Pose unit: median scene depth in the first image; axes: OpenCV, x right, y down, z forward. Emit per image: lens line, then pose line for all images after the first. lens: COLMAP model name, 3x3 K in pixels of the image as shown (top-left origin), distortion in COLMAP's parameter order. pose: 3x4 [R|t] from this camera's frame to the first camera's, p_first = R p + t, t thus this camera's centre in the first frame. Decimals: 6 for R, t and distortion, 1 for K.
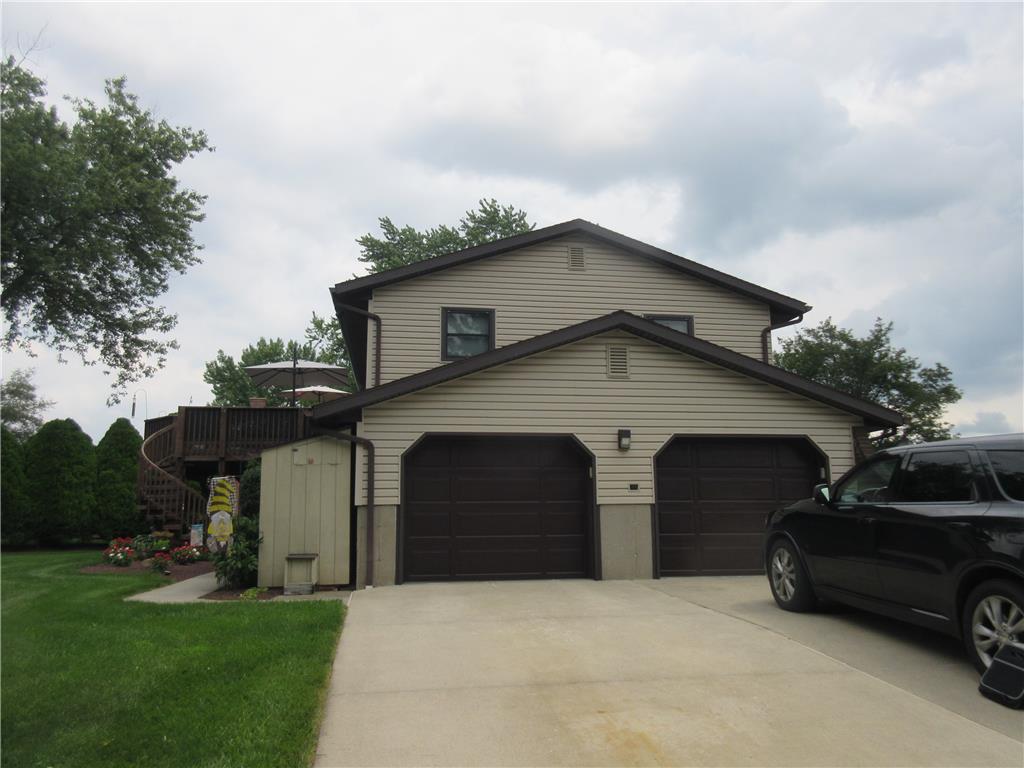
lens RADIAL K [[766.7, 0, 511.4], [0, 766.7, 384.5], [0, 0, 1]] dist [0.007814, -0.010225]
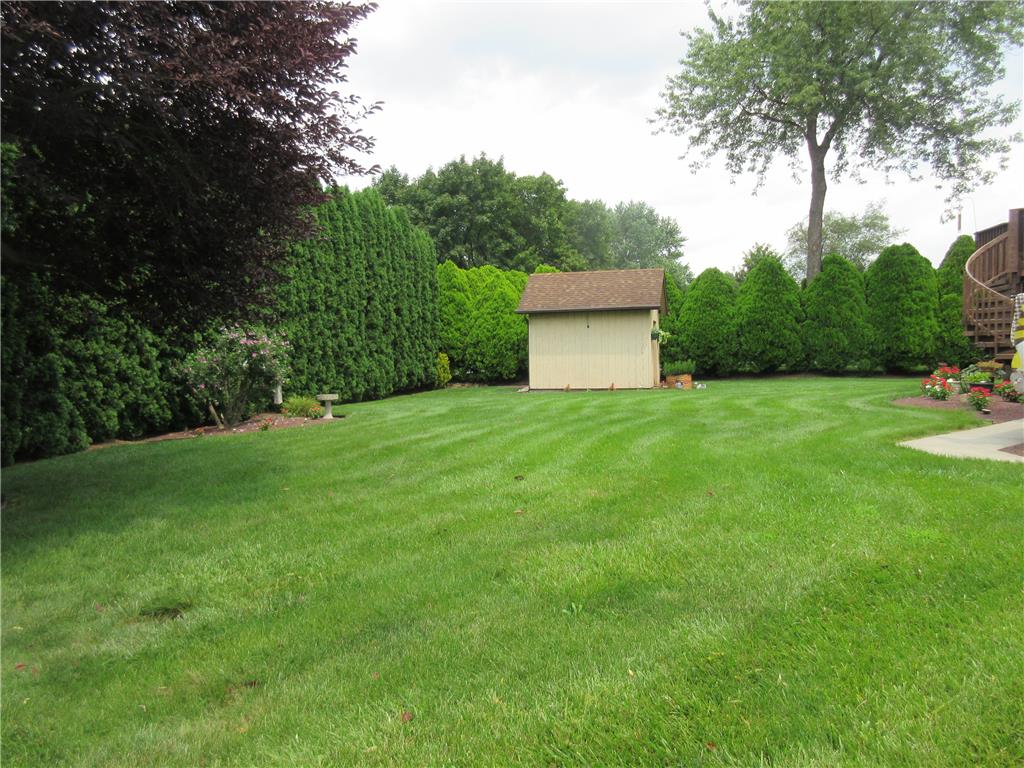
lens RADIAL K [[766.7, 0, 517.6], [0, 766.7, 384.6], [0, 0, 1]] dist [0.007814, -0.010225]
pose [[0.516708, 0.038150, -0.855311, -0.000680], [0.153487, 0.978695, 0.136377, 0.012846], [0.842291, -0.201746, 0.499844, 0.081377]]
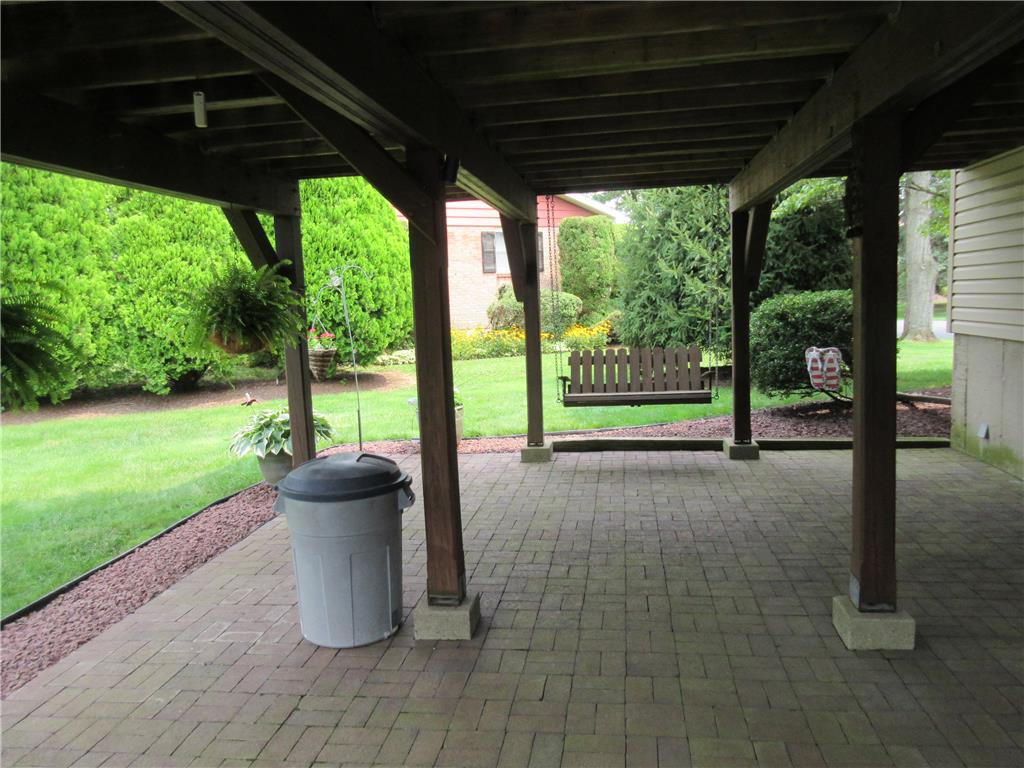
lens RADIAL K [[766.7, 0, 509.5], [0, 766.7, 386.7], [0, 0, 1]] dist [0.007814, -0.010225]
pose [[0.954229, 0.003662, -0.299054, -0.224225], [0.085181, 0.955184, 0.283492, 0.102936], [0.286690, -0.295990, 0.911152, 0.683980]]
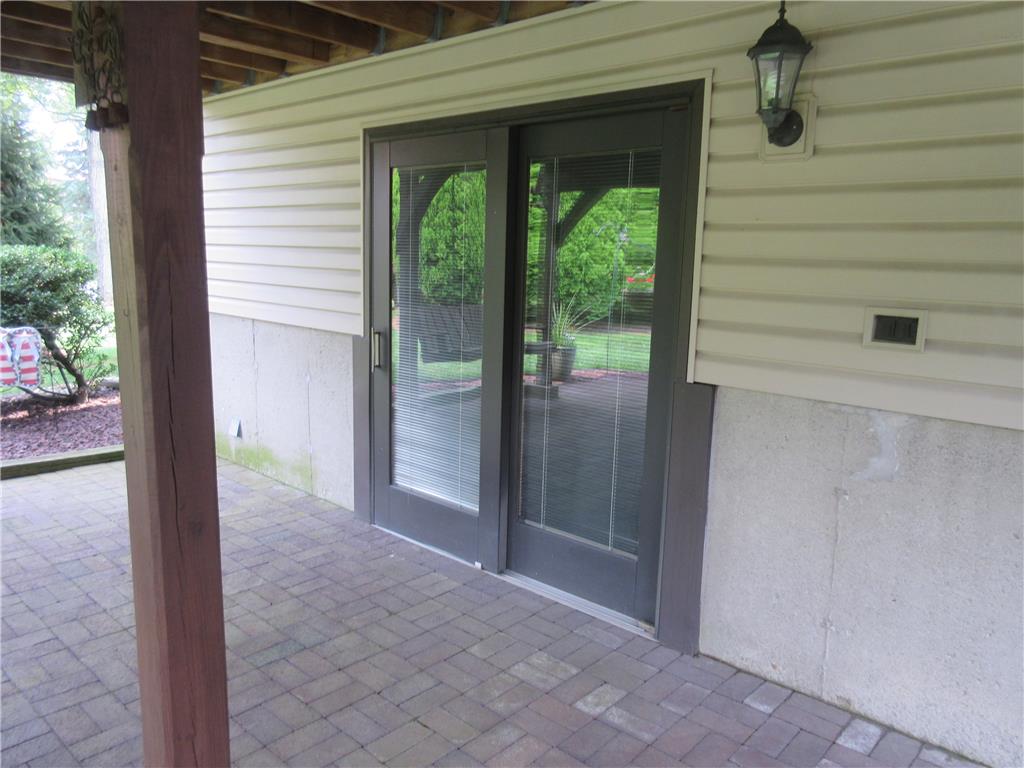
lens RADIAL K [[766.7, 0, 517.8], [0, 766.7, 391.0], [0, 0, 1]] dist [0.007814, -0.010225]
pose [[0.778792, -0.074688, 0.622821, -0.220942], [-0.149977, 0.941920, 0.300489, 0.117752], [-0.609090, -0.327427, 0.722358, 0.761836]]
